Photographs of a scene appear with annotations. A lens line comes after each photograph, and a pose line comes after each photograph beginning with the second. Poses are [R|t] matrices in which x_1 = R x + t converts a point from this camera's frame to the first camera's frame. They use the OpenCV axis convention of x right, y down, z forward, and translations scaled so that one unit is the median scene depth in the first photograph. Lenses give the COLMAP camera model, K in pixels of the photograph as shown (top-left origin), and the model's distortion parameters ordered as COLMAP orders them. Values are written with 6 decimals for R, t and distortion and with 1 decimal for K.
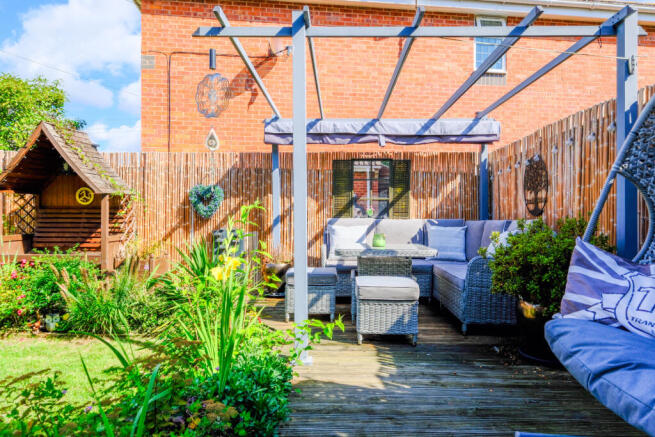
lens RADIAL K [[410.2, 0, 327.8], [0, 410.2, 218.6], [0, 0, 1]] dist [-0.003051, 0.000644]
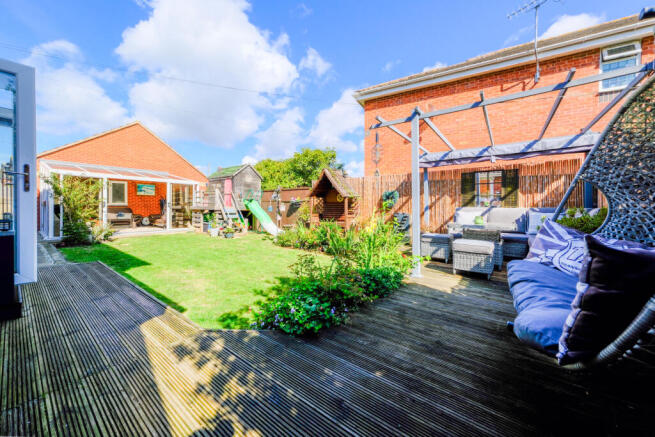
lens RADIAL K [[231.1, 0, 333.7], [0, 231.1, 206.1], [0, 0, 1]] dist [-0.000085, 0.003771]
pose [[0.821658, -0.004428, -0.569964, 0.134236], [0.000923, 0.999979, -0.006438, 0.000289], [0.569980, 0.004764, 0.821645, -0.105120]]
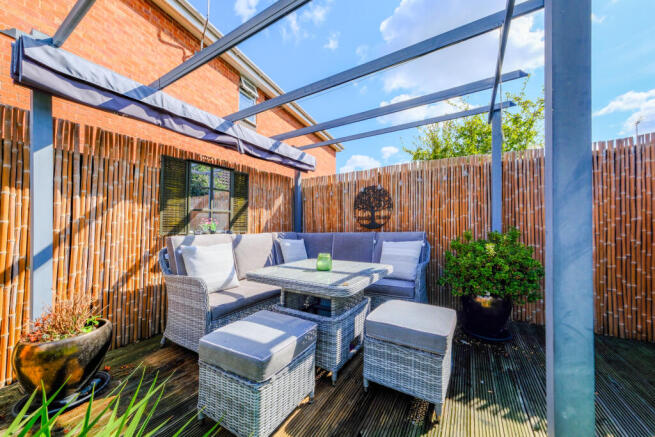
lens RADIAL K [[236.6, 0, 328.0], [0, 236.6, 218.3], [0, 0, 1]] dist [-0.000034, 0.004357]
pose [[0.496502, 0.017382, 0.867861, -0.218259], [0.010150, 0.999615, -0.025828, -0.017805], [-0.867976, 0.021632, 0.496134, 0.581421]]
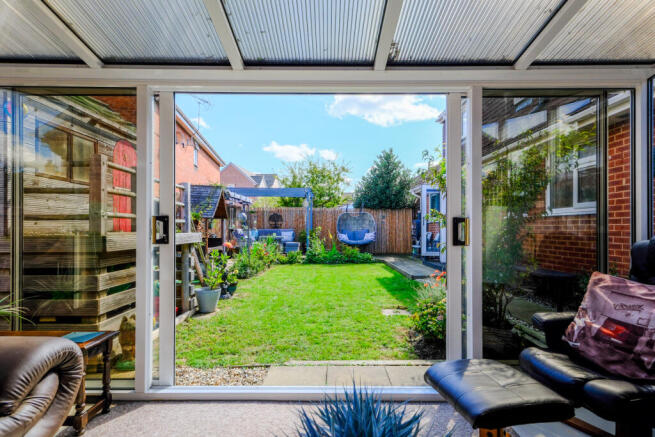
lens RADIAL K [[345.3, 0, 327.0], [0, 345.3, 226.5], [0, 0, 1]] dist [0.001621, 0.000116]
pose [[-0.028572, -0.003244, 0.999586, -2.355289], [0.004133, 0.999986, 0.003363, -0.023593], [-0.999583, 0.004228, -0.028558, 0.467195]]
